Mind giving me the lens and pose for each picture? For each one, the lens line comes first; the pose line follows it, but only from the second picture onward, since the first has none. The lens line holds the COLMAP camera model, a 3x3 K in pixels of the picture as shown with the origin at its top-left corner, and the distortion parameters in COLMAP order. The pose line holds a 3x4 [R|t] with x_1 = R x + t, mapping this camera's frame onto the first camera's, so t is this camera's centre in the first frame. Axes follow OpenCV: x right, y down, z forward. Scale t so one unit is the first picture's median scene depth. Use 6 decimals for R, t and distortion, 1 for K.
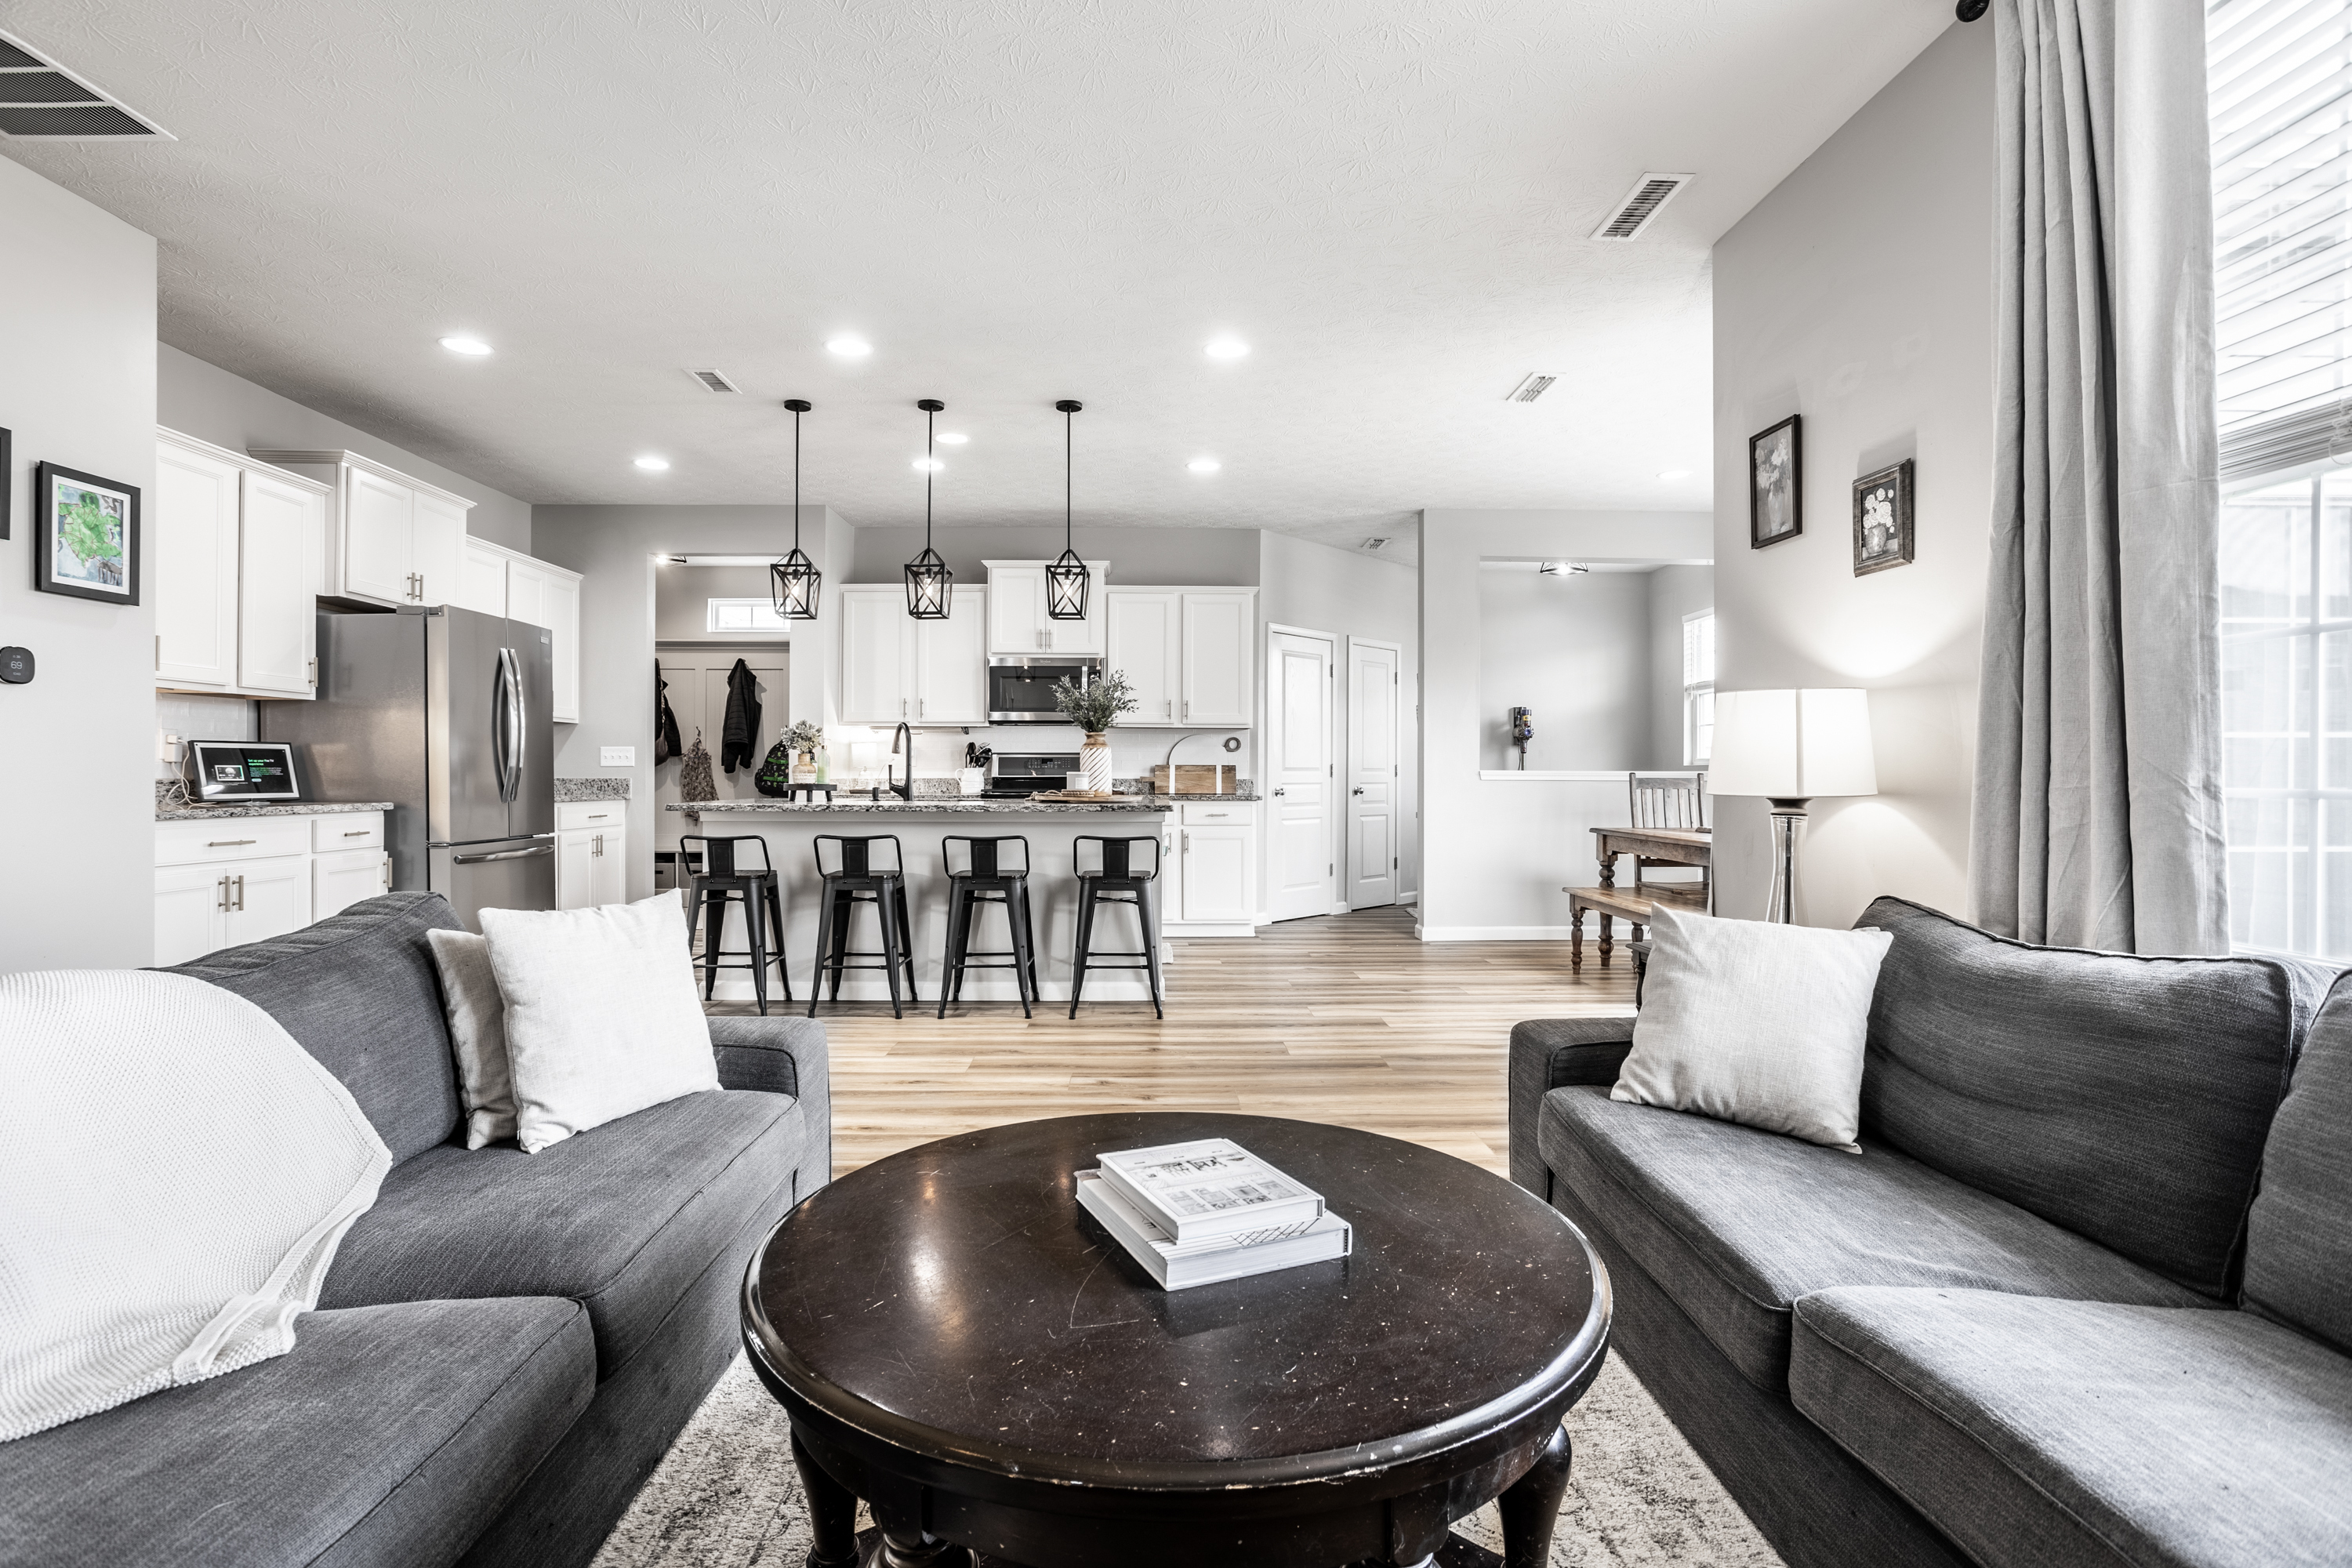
lens RADIAL K [[1148.6, 0, 1173.2], [0, 1148.6, 775.9], [0, 0, 1]] dist [-0.062737, 0.034625]
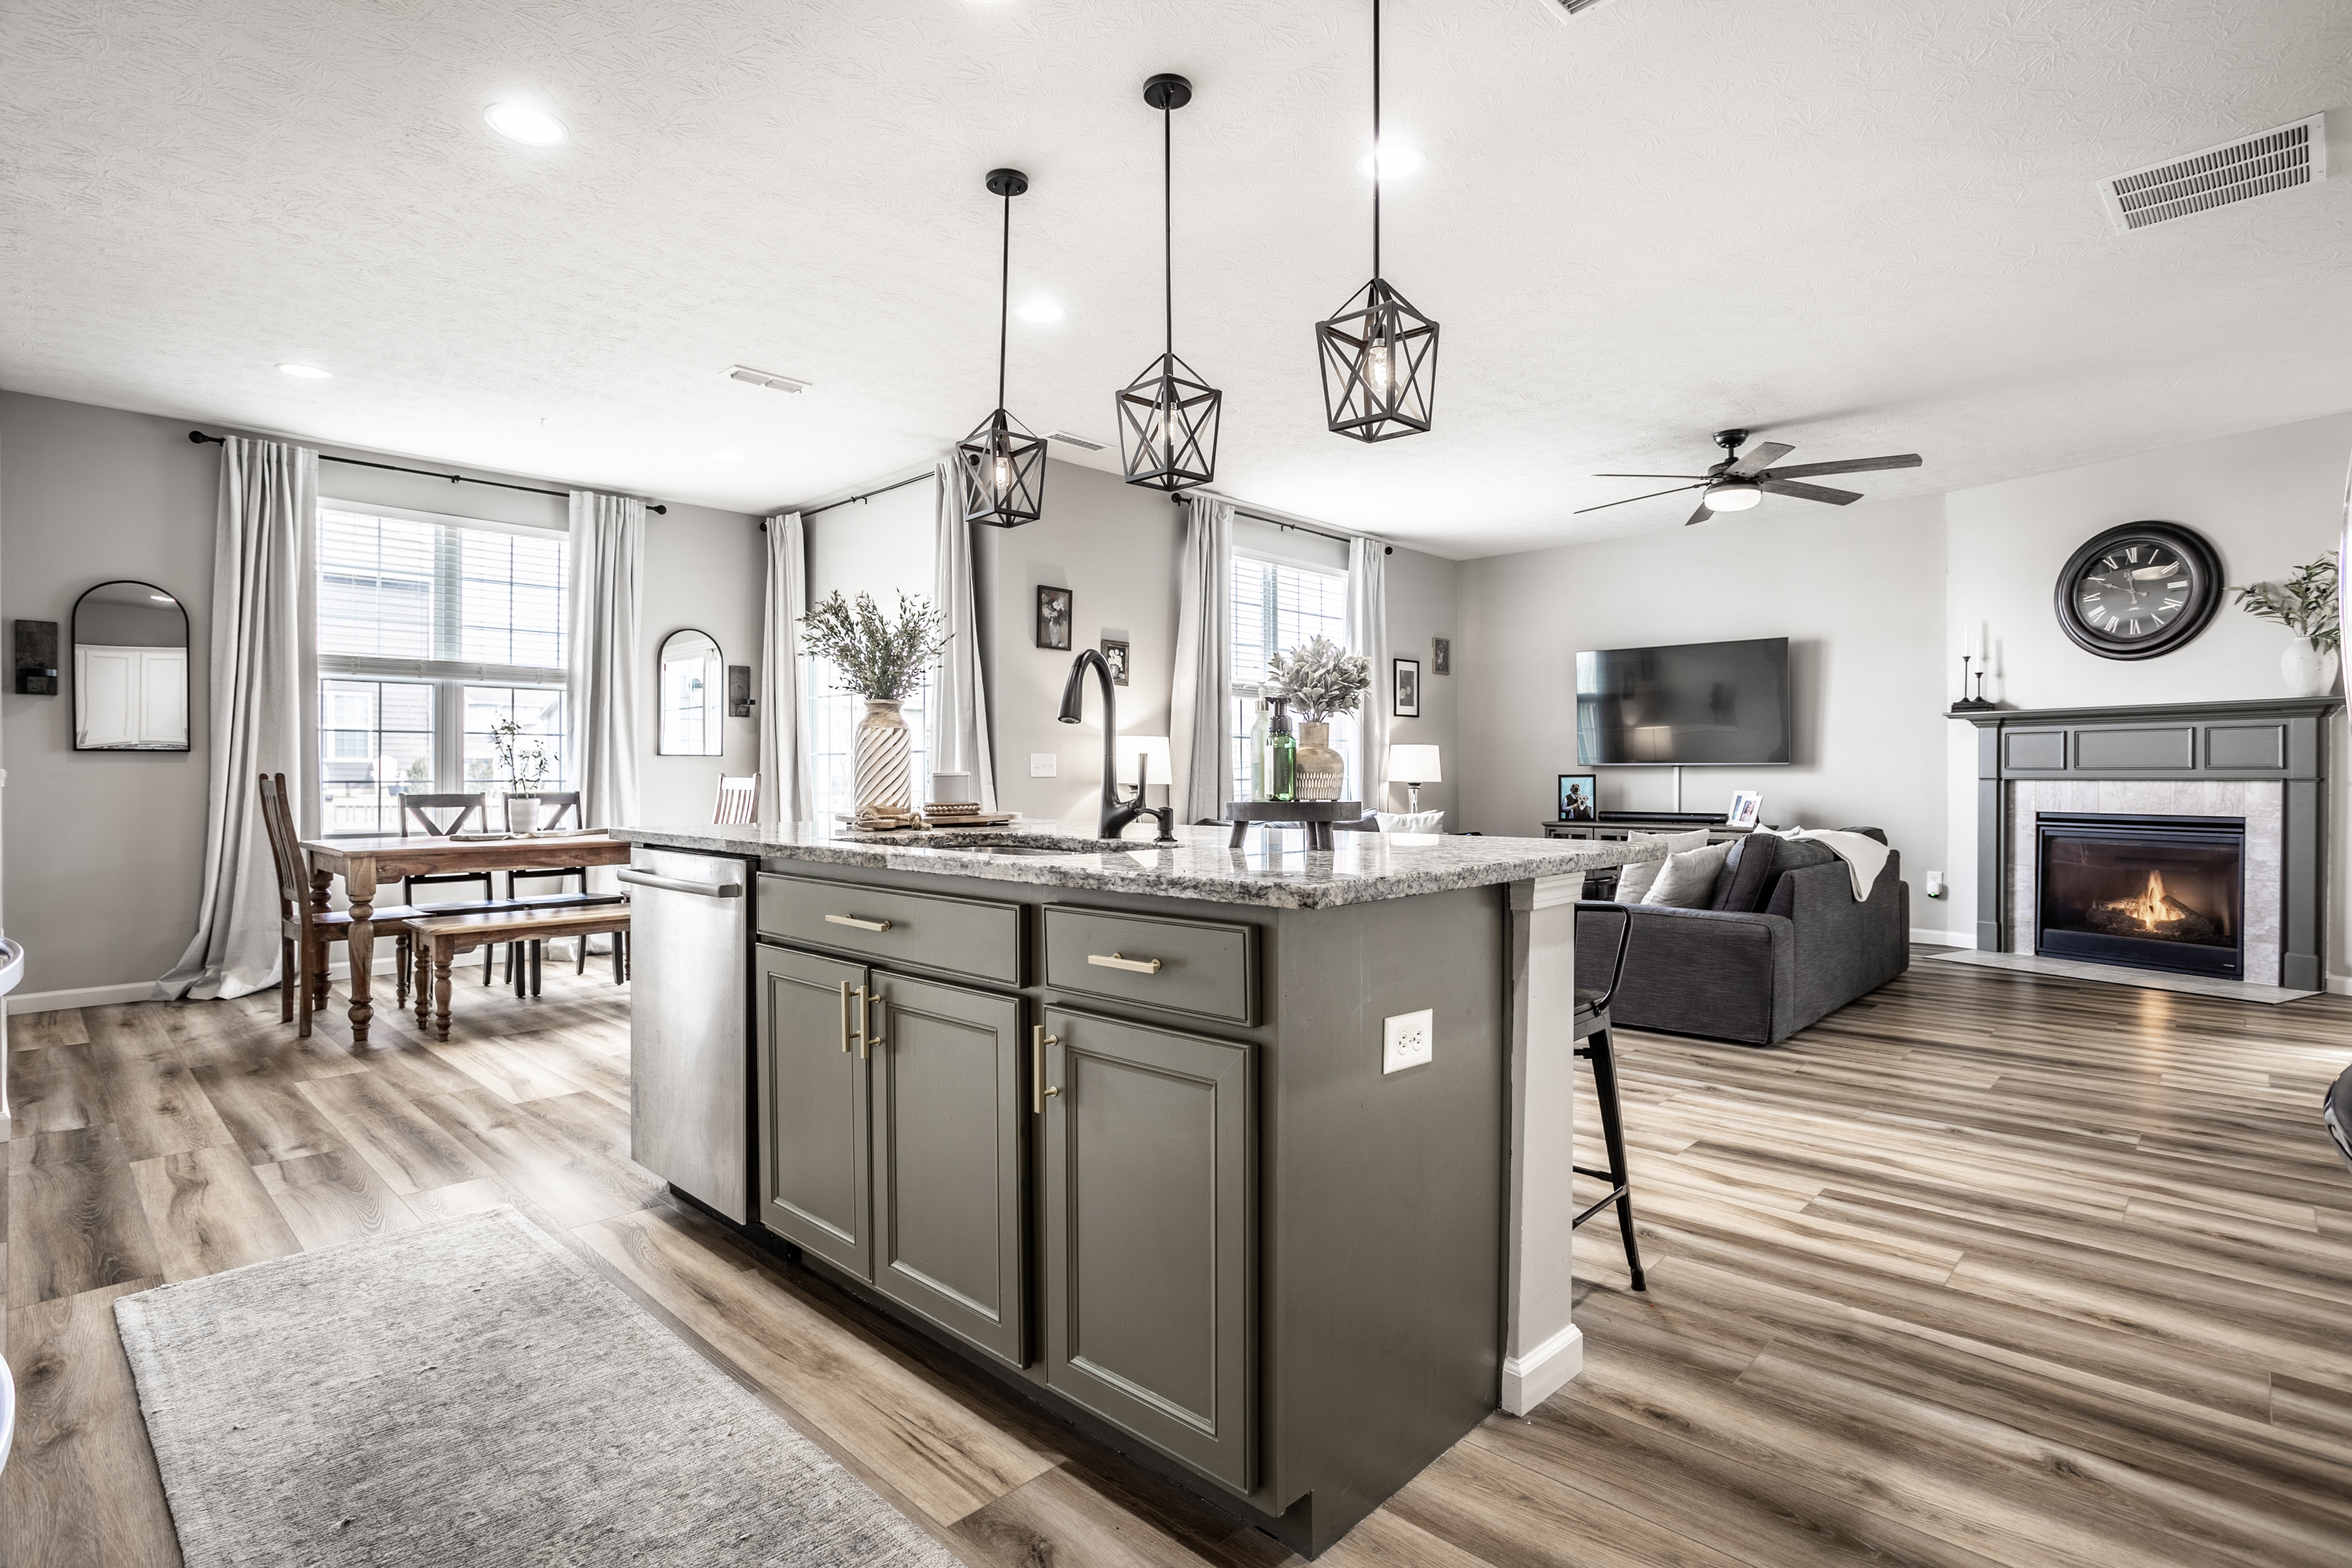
lens RADIAL K [[1141.2, 0, 1176.0], [0, 1141.2, 784.0], [0, 0, 1]] dist [-0.061144, 0.028817]
pose [[-0.710839, -0.007290, 0.703317, -0.603190], [0.001291, 0.999931, 0.011670, -0.004487], [-0.703353, 0.009203, -0.710781, 1.417364]]
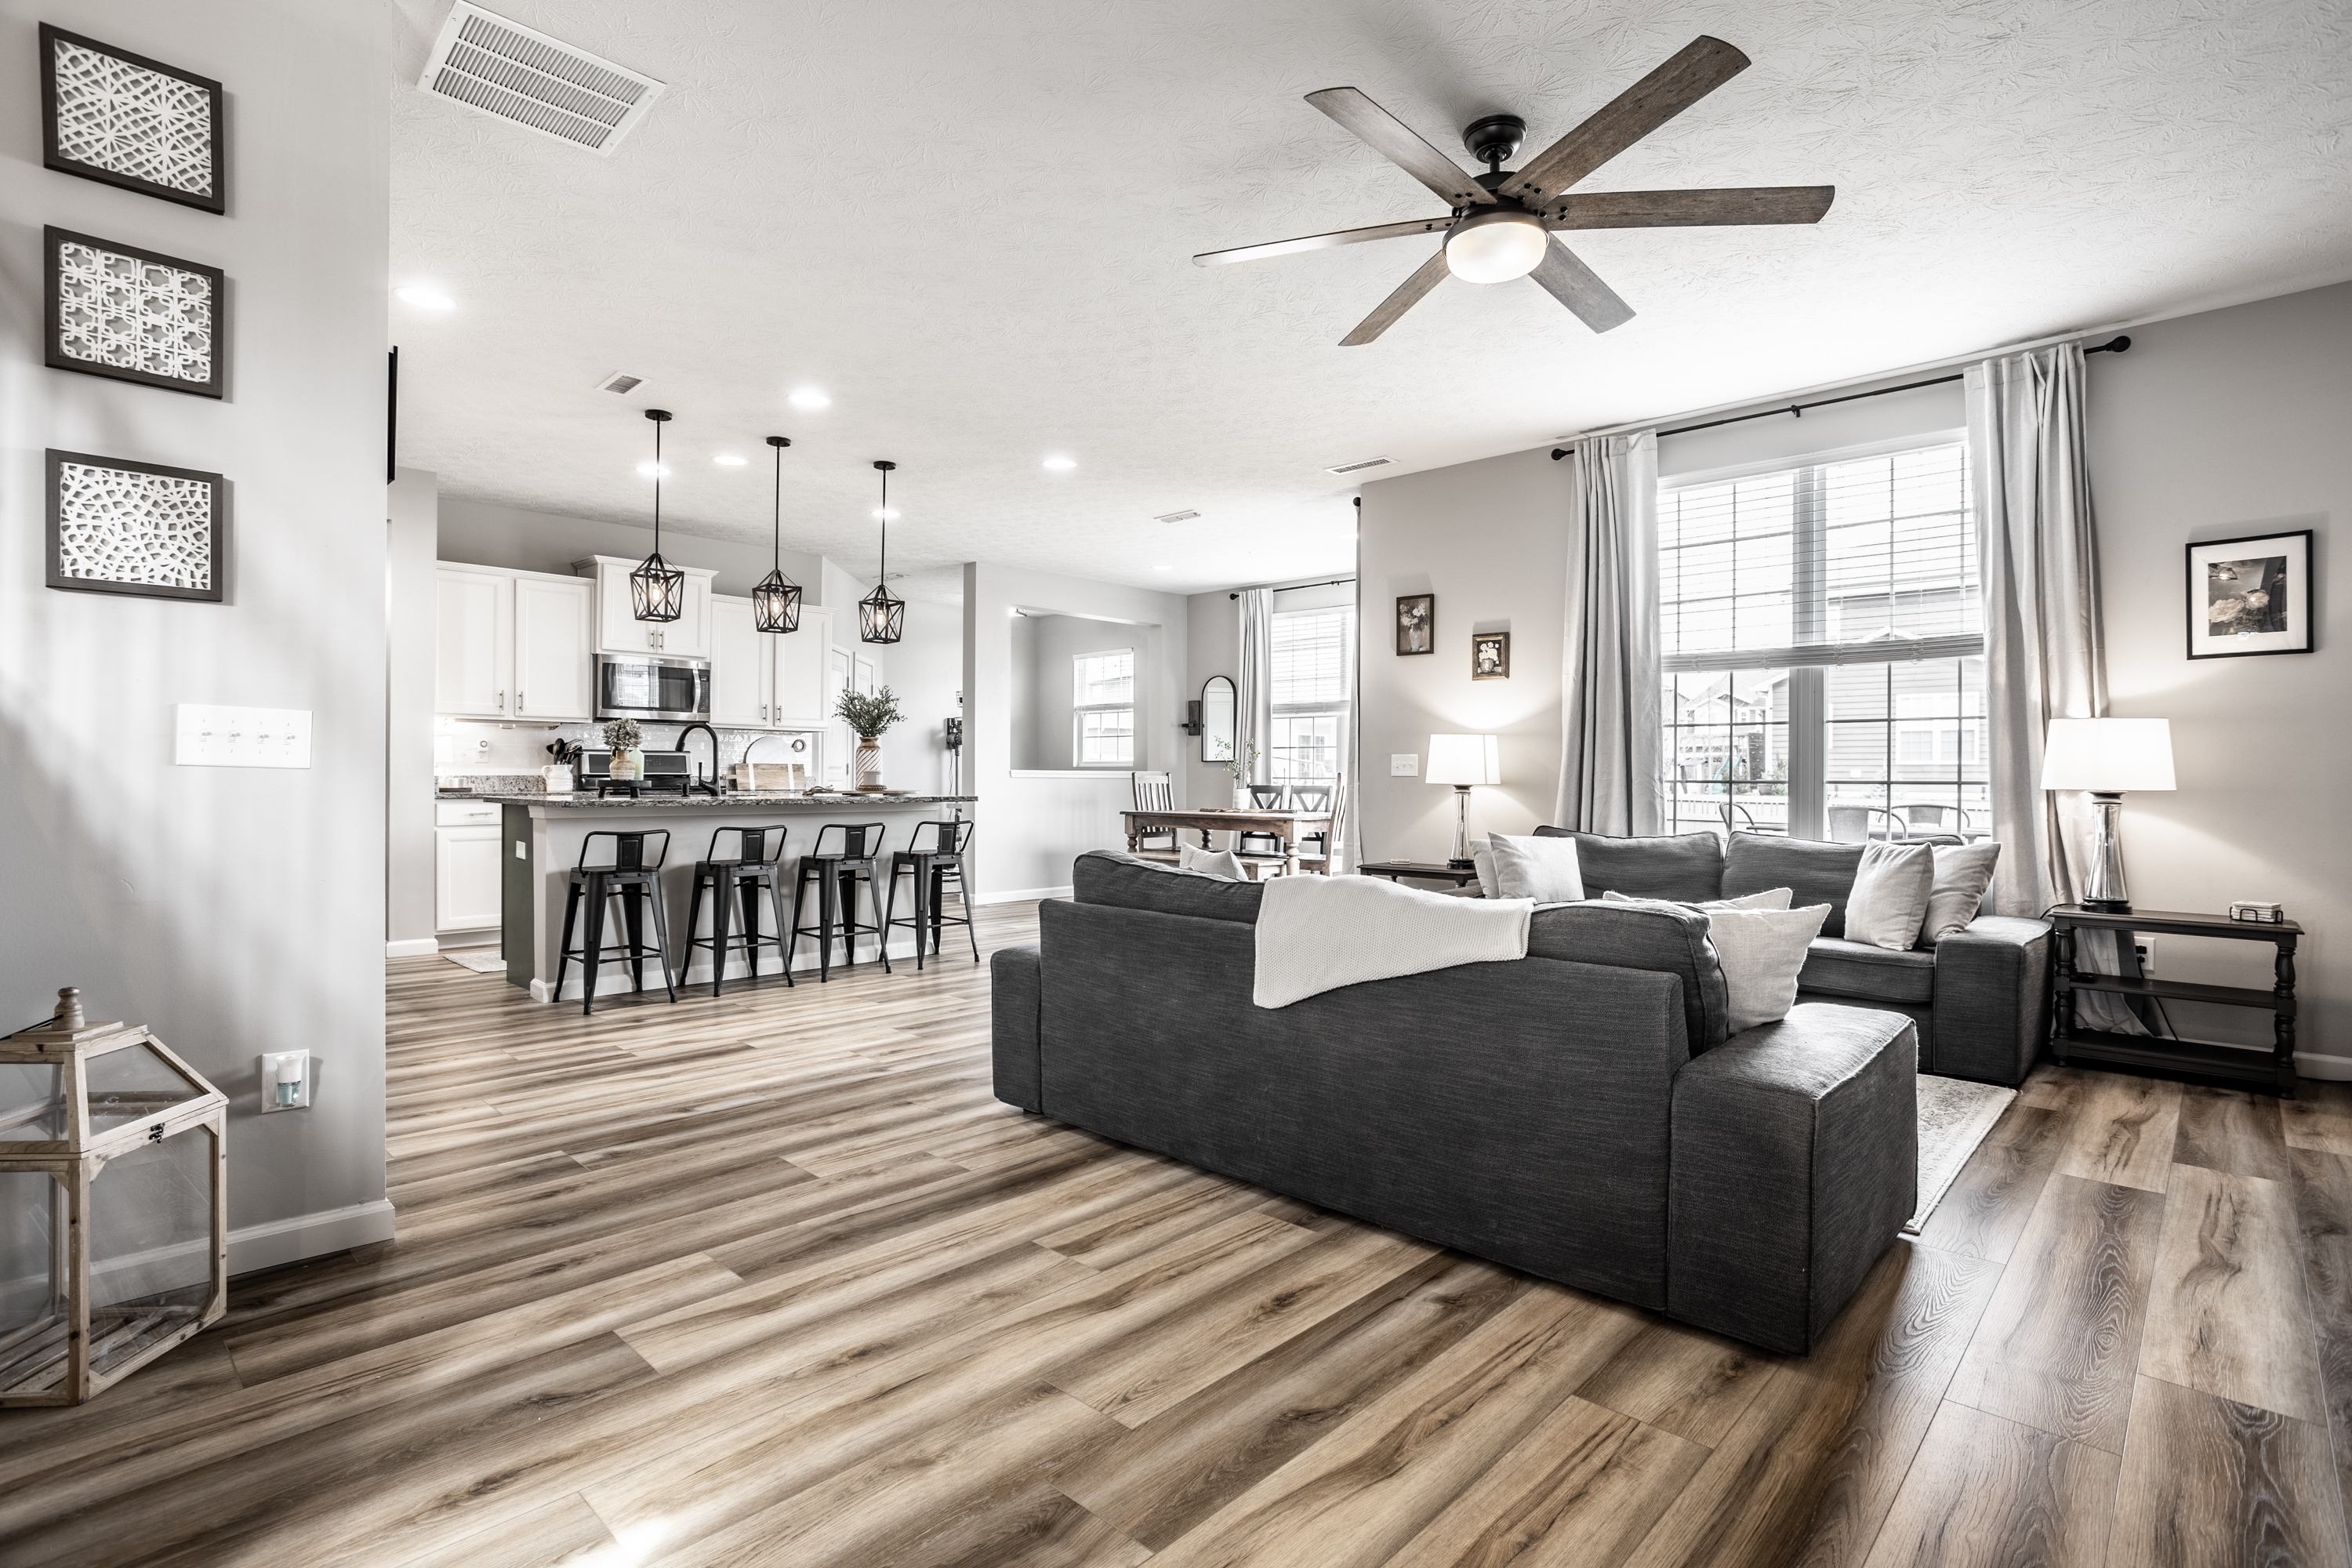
lens RADIAL K [[1141.2, 0, 1176.0], [0, 1141.2, 784.0], [0, 0, 1]] dist [-0.061144, 0.028817]
pose [[0.702909, -0.003159, 0.711272, -0.747896], [-0.002456, 0.999973, 0.006868, 0.002539], [-0.711275, -0.006574, 0.702883, -0.060210]]
